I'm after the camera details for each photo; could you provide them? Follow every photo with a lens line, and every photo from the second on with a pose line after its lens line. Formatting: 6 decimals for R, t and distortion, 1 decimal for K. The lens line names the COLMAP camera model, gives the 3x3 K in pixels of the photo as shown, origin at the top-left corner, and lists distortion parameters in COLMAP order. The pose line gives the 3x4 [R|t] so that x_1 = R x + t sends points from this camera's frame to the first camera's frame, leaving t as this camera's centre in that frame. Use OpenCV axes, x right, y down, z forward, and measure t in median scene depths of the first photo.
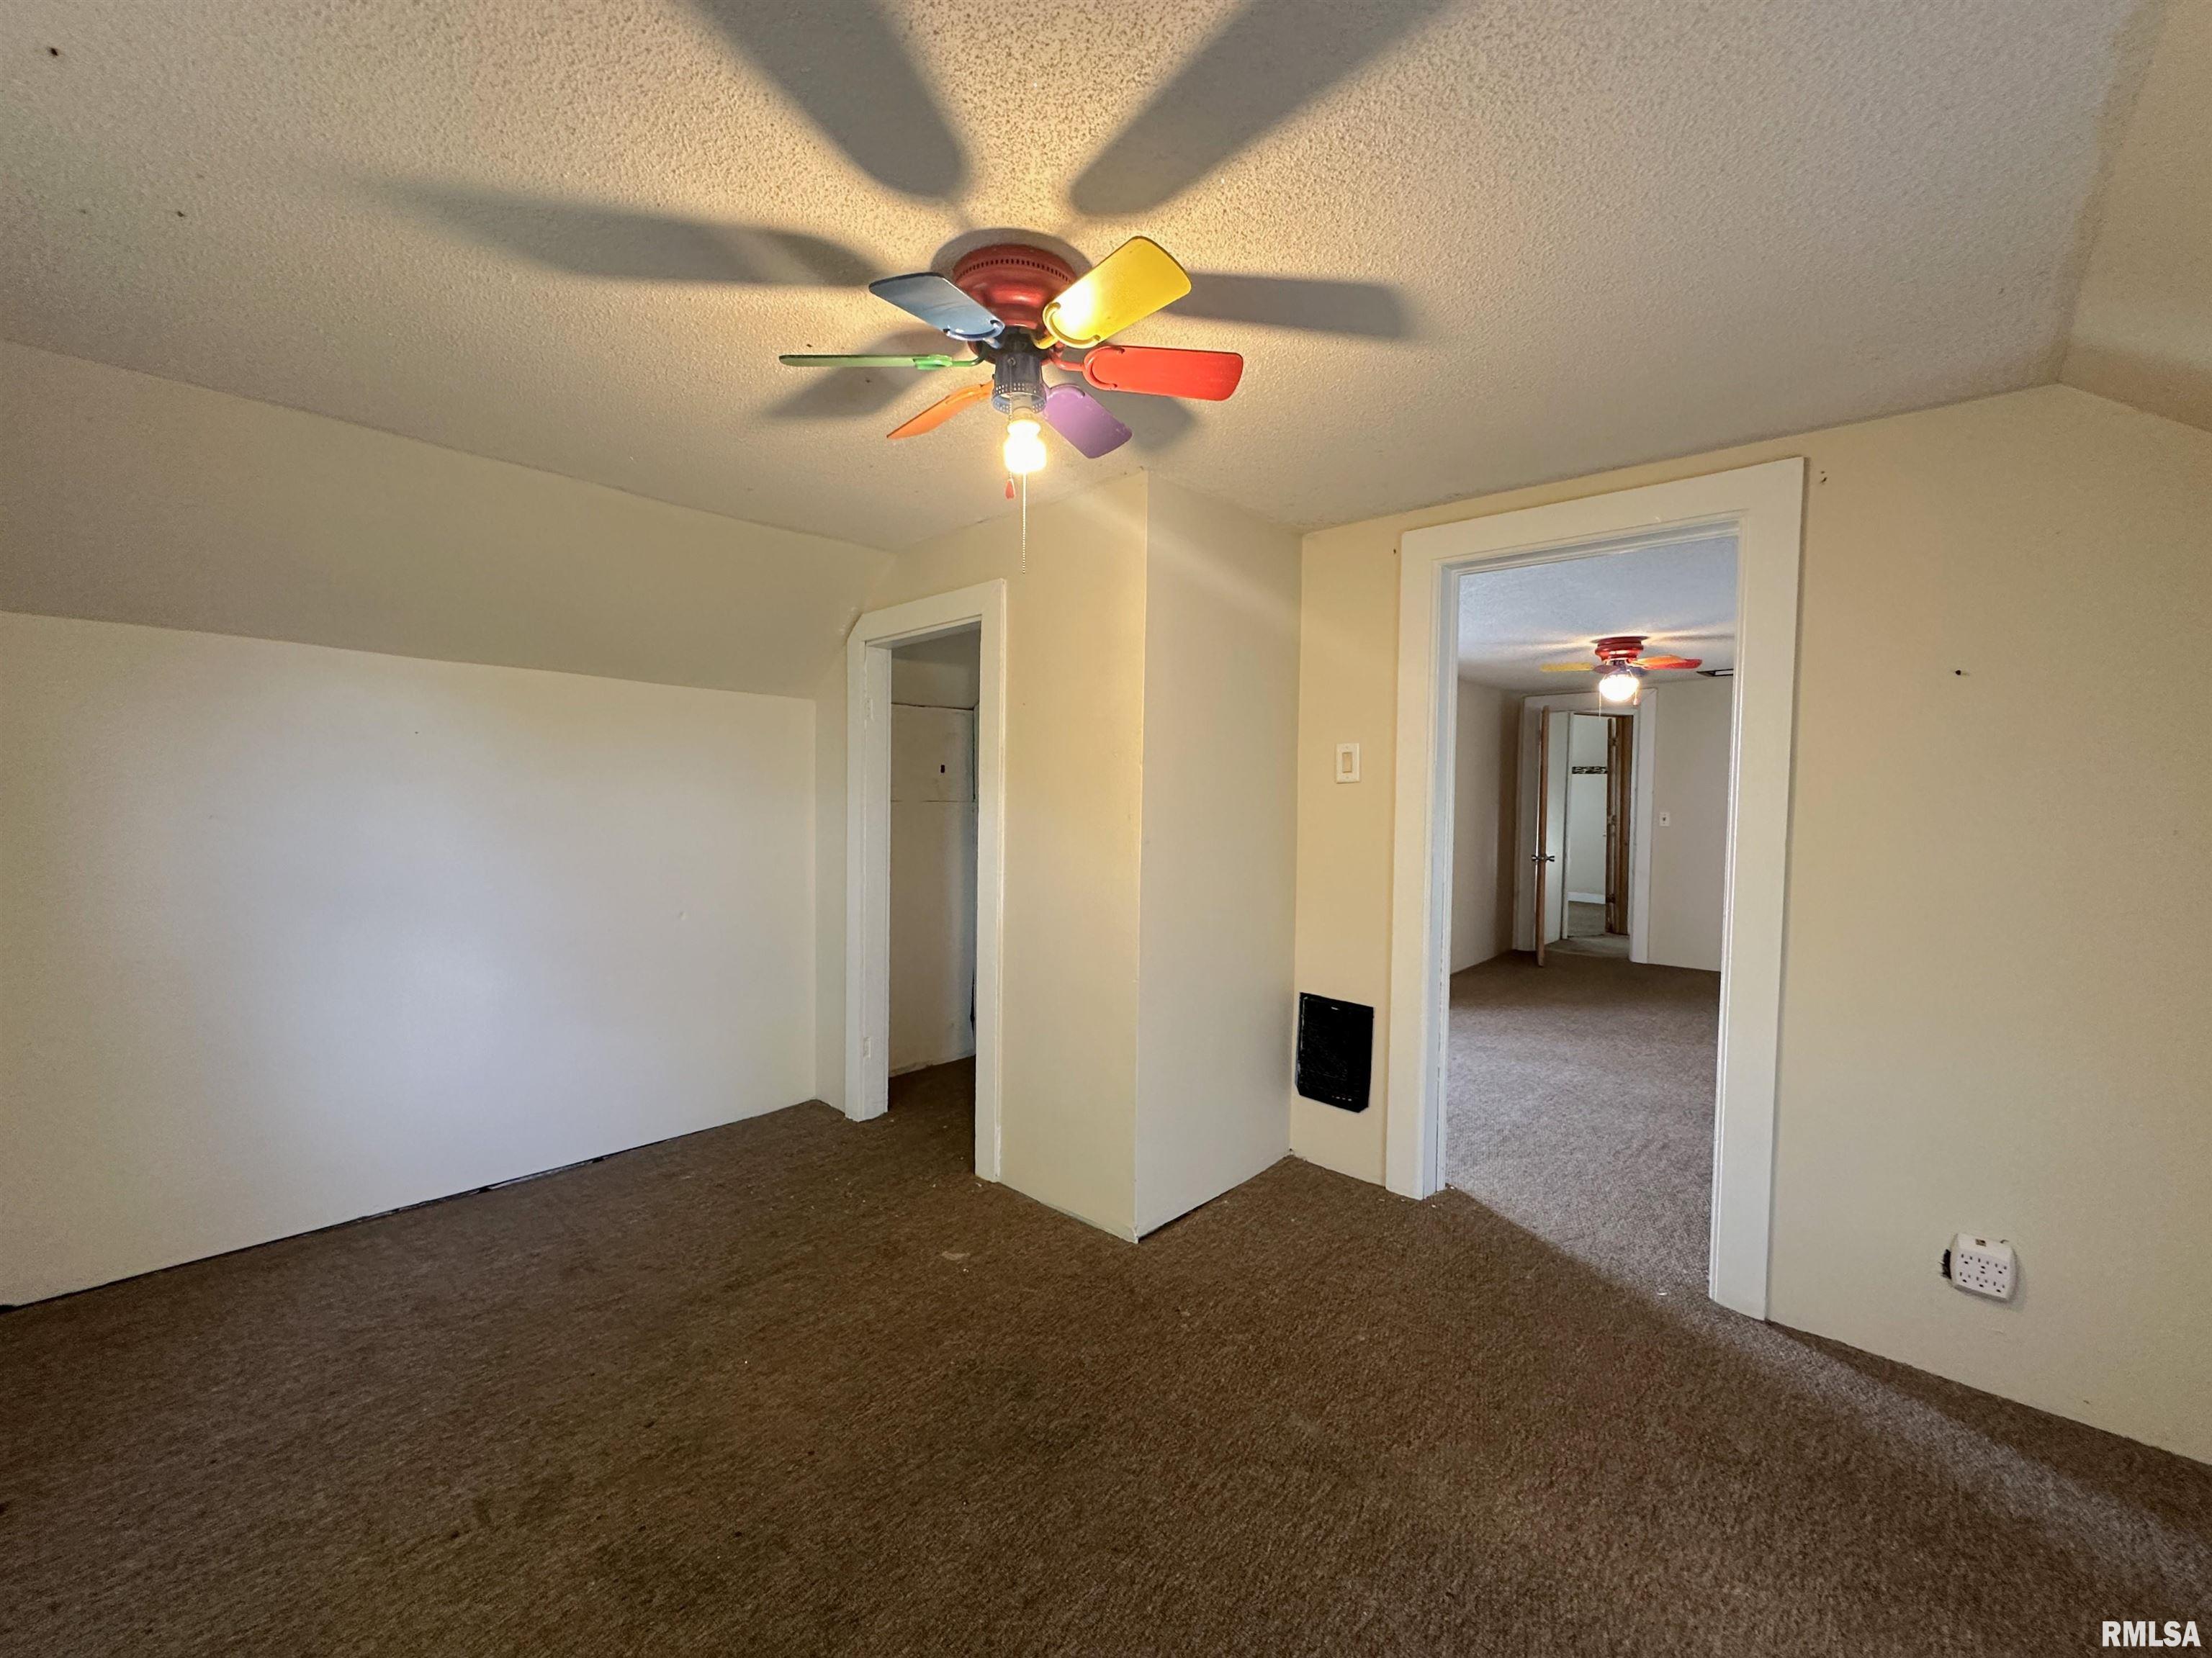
lens RADIAL K [[874.8, 0, 1125.0], [0, 874.8, 825.5], [0, 0, 1]] dist [0.000529, -0.002339]
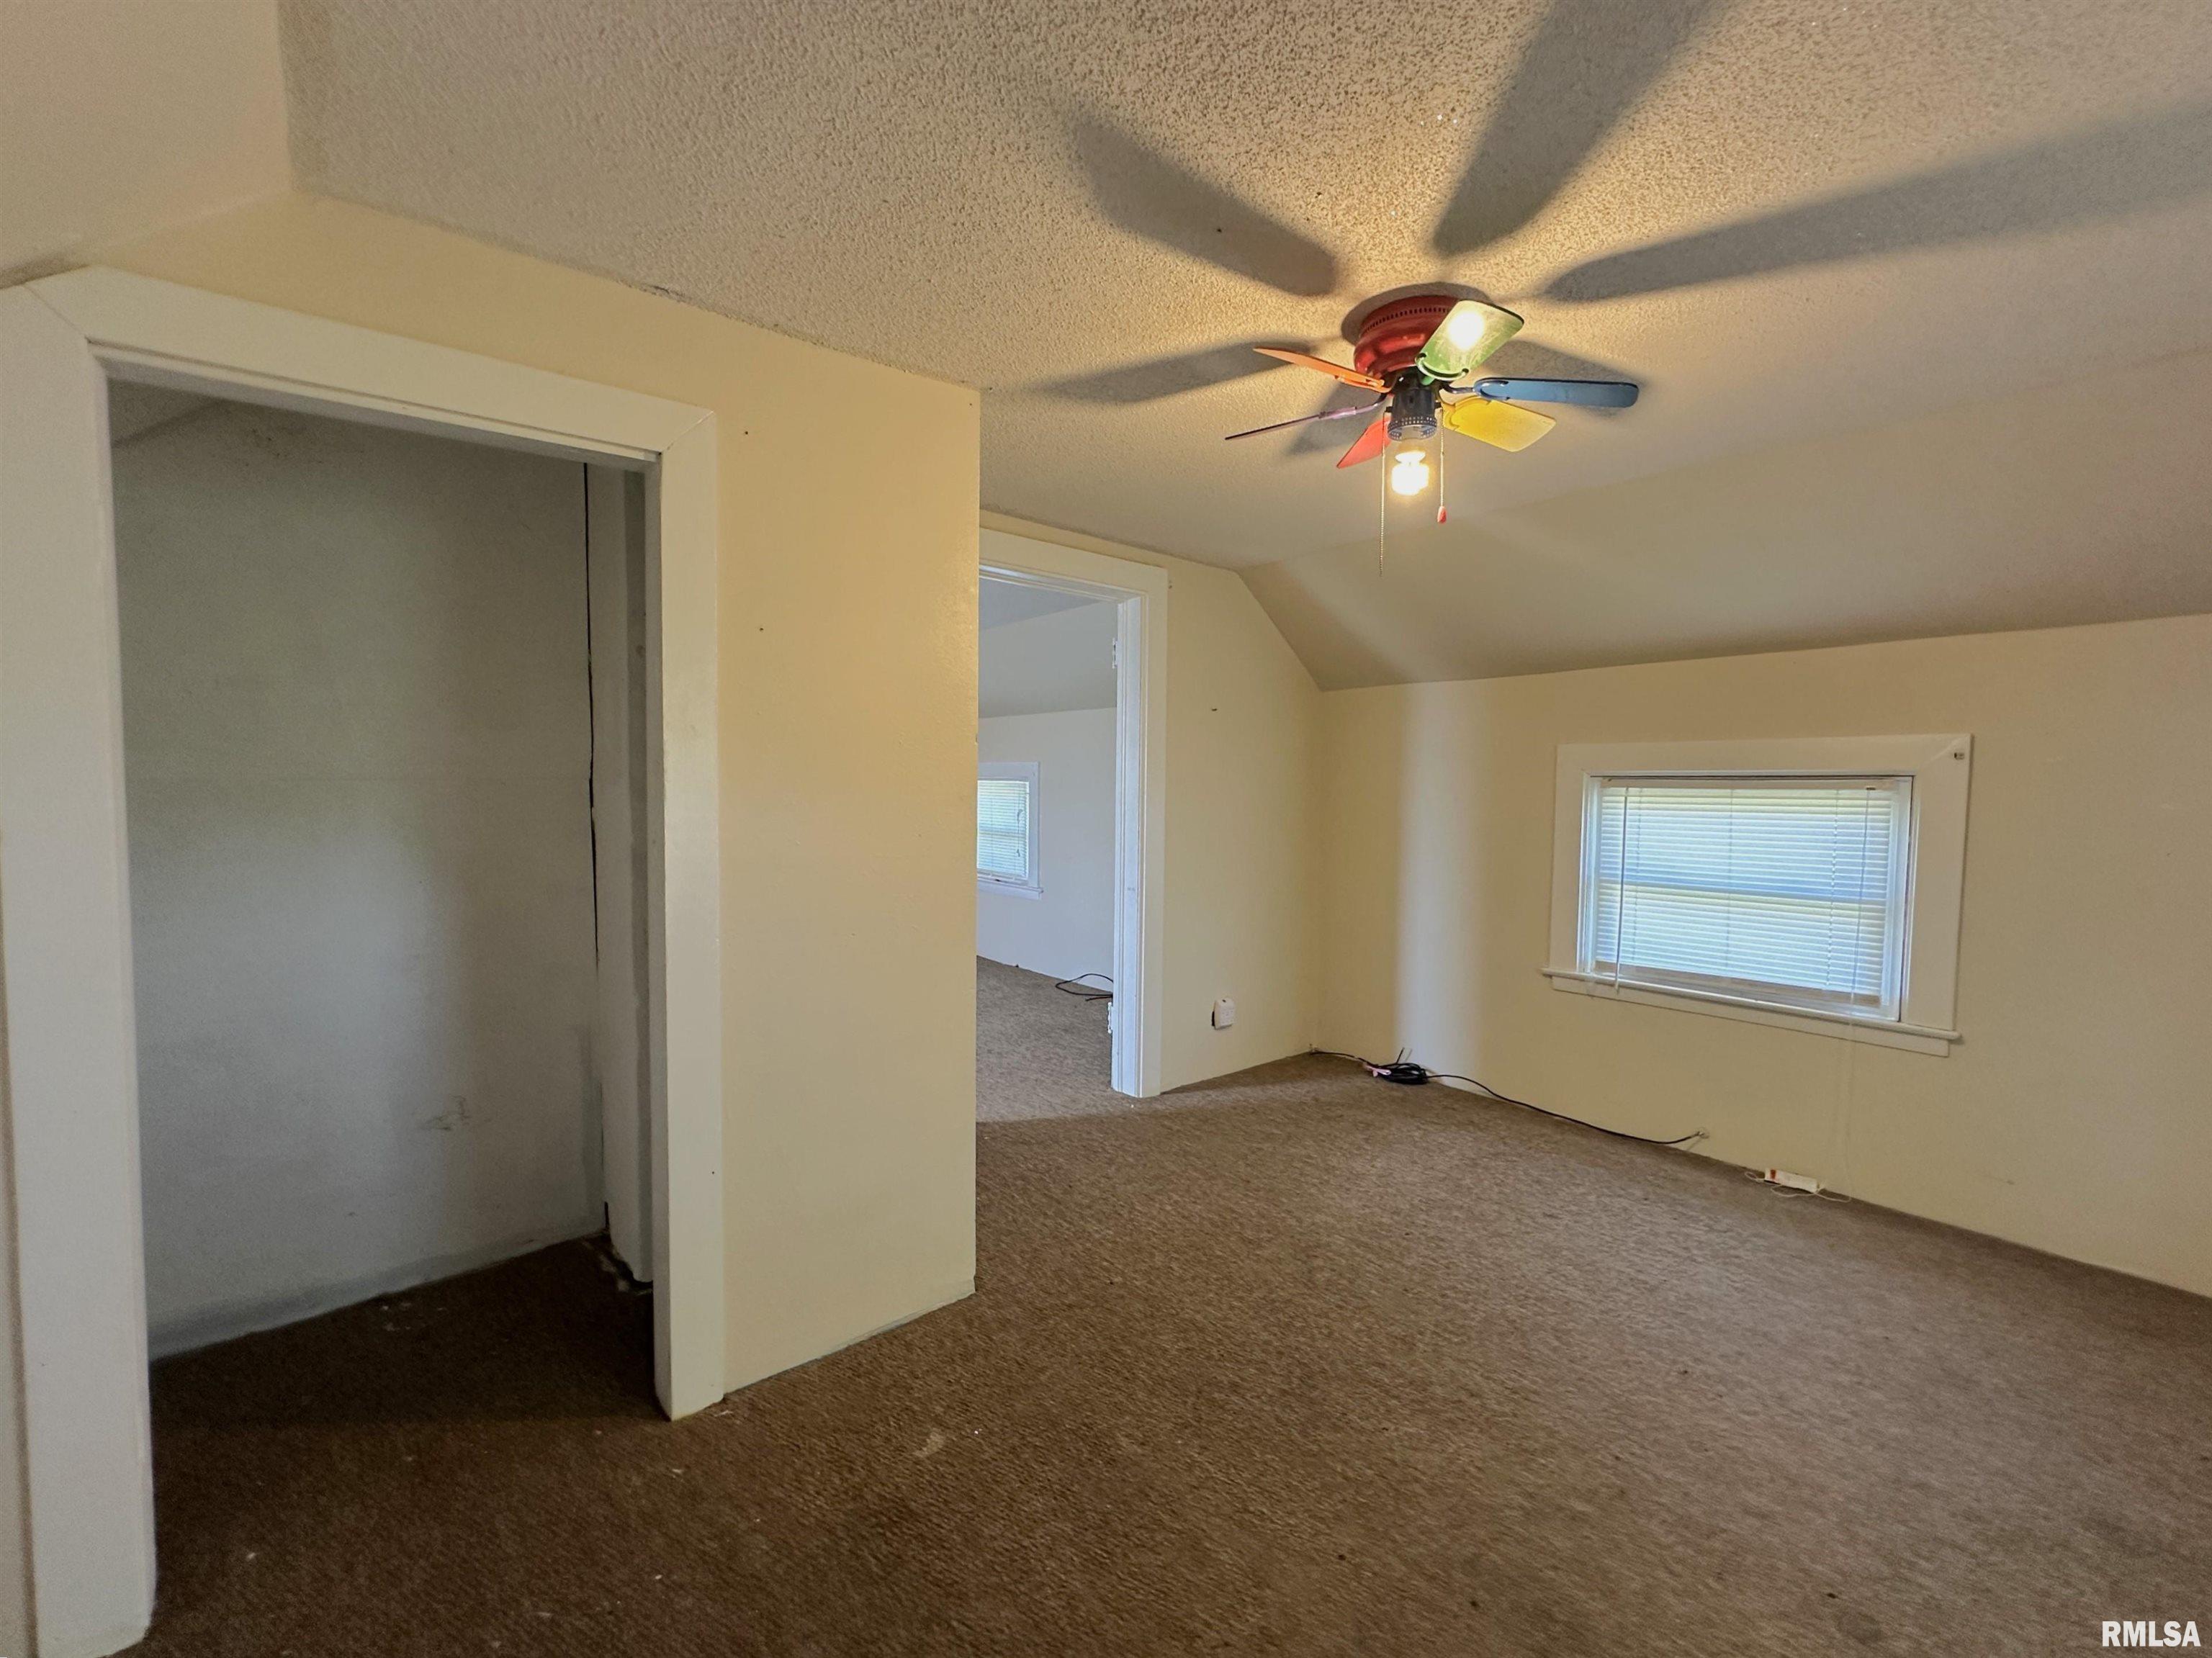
lens RADIAL K [[874.8, 0, 1125.0], [0, 874.8, 825.5], [0, 0, 1]] dist [0.000529, -0.002339]
pose [[0.176457, -0.060454, 0.982450, -1.026045], [0.030390, 0.997971, 0.055951, -0.036688], [-0.983839, 0.019984, 0.177936, 0.901698]]
